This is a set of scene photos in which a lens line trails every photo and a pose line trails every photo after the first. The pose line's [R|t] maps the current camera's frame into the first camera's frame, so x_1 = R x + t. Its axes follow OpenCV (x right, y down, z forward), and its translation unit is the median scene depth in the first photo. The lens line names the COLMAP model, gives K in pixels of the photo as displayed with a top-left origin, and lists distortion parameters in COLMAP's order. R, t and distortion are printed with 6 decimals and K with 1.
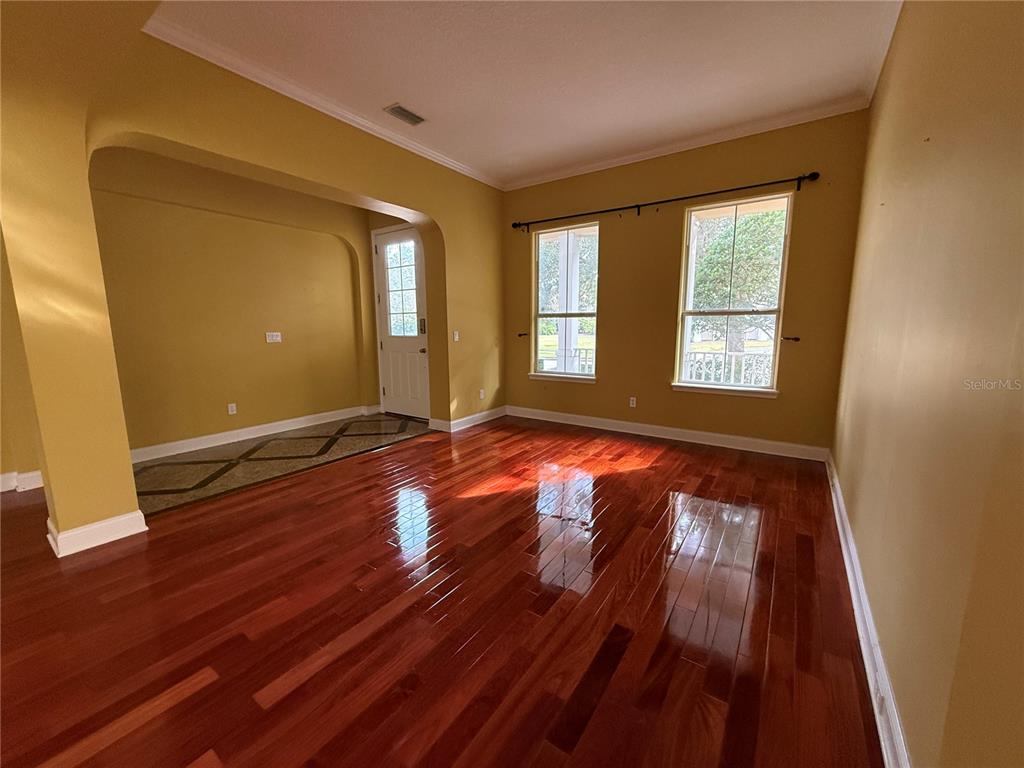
lens RADIAL K [[408.5, 0, 511.5], [0, 408.5, 383.0], [0, 0, 1]] dist [0.001218, -0.000027]
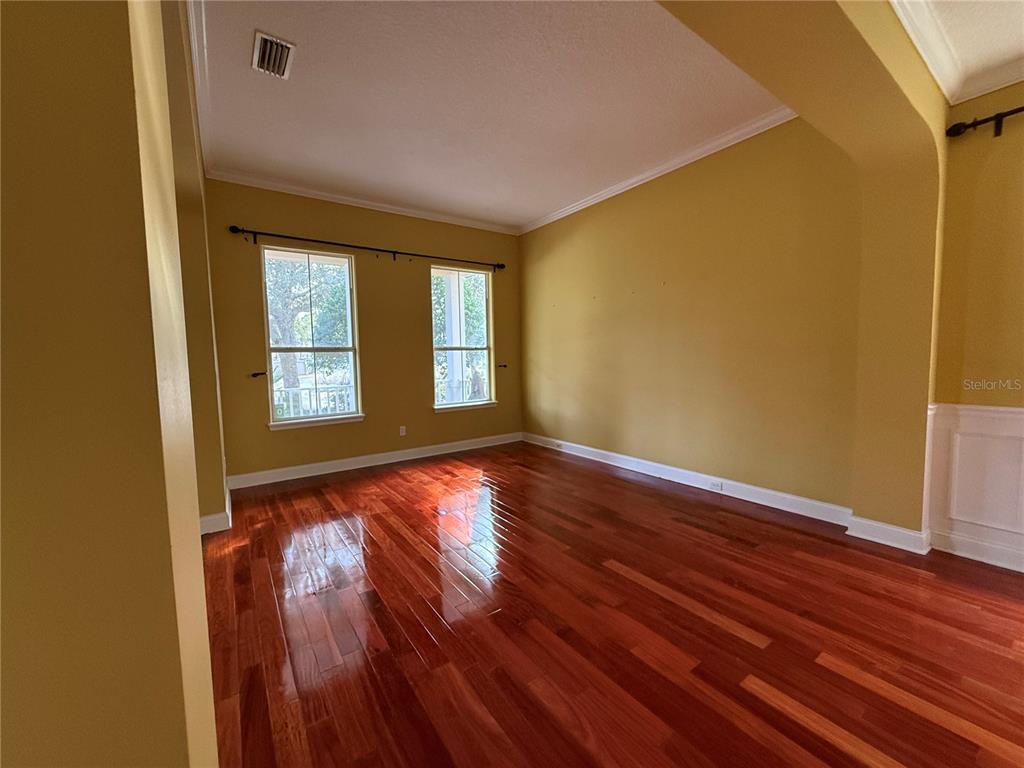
lens RADIAL K [[408.5, 0, 511.5], [0, 408.5, 383.0], [0, 0, 1]] dist [0.001218, -0.000027]
pose [[0.347279, -0.064060, 0.935571, -0.703132], [0.151770, 0.988351, 0.011338, -0.053671], [-0.925399, 0.138054, 0.352955, 0.406512]]
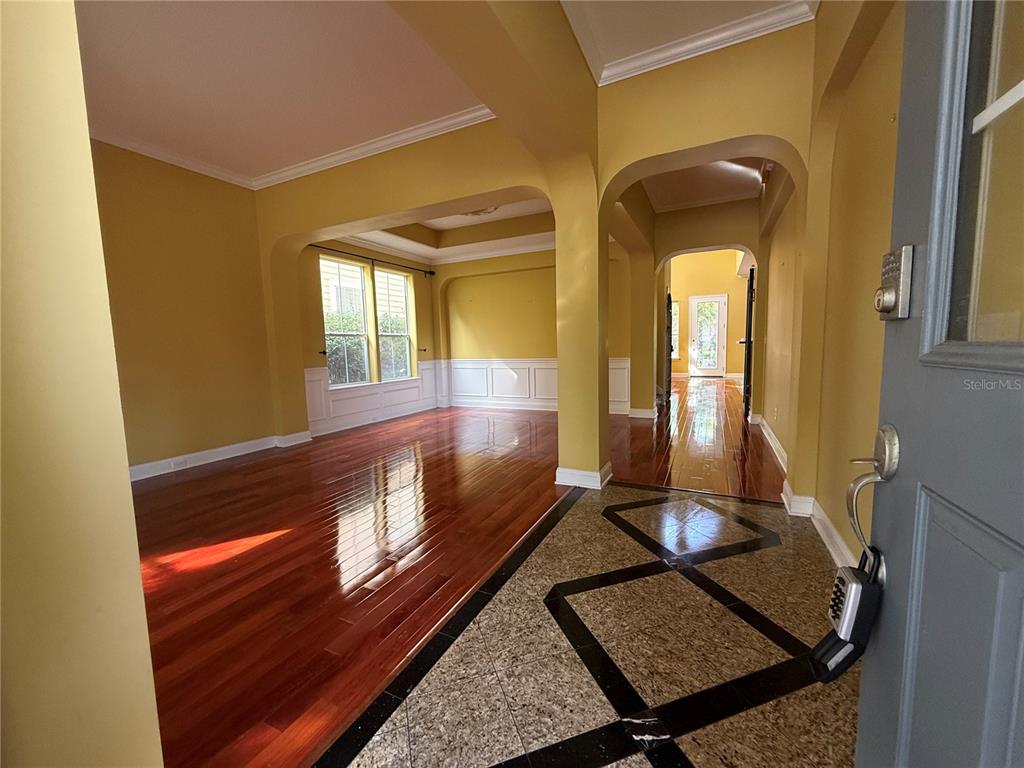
lens RADIAL K [[408.5, 0, 511.5], [0, 408.5, 383.0], [0, 0, 1]] dist [0.001218, -0.000027]
pose [[-0.986562, 0.046001, -0.156780, -0.365127], [0.008502, 0.972701, 0.231905, -0.167408], [0.163167, 0.227456, -0.960021, 1.391518]]
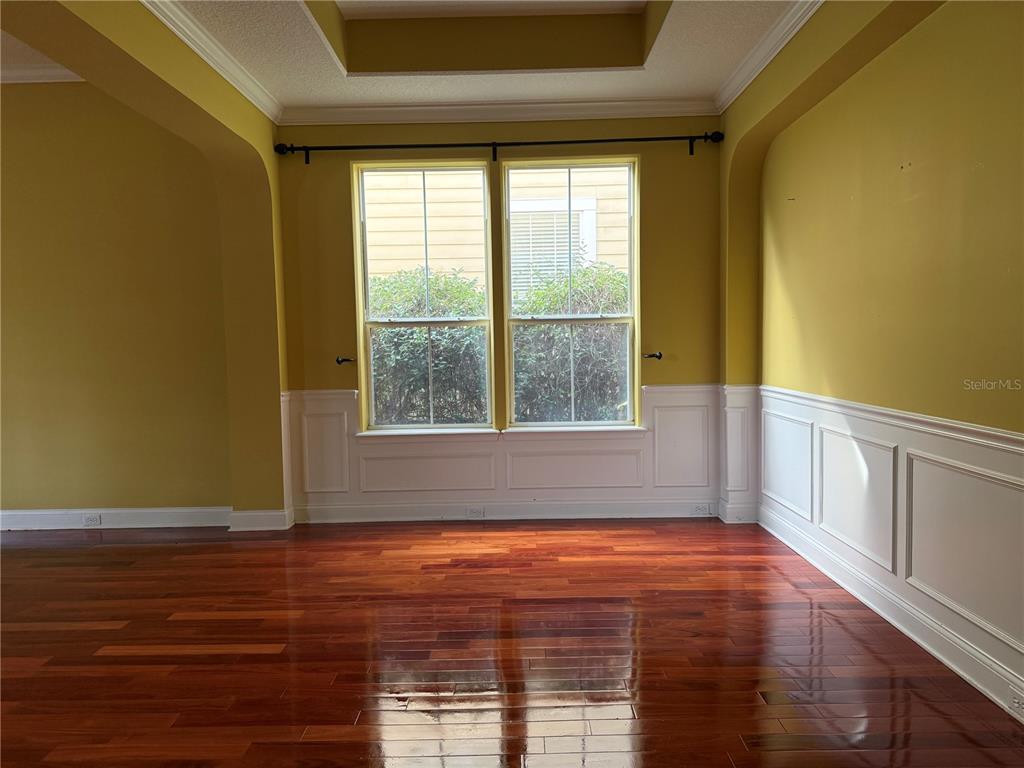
lens RADIAL K [[712.8, 0, 513.3], [0, 712.8, 379.9], [0, 0, 1]] dist [0.003382, -0.001414]
pose [[-0.567382, -0.031608, 0.822848, -1.104754], [0.141779, 0.980591, 0.135428, -0.043176], [-0.811158, 0.193502, -0.551888, 0.380943]]
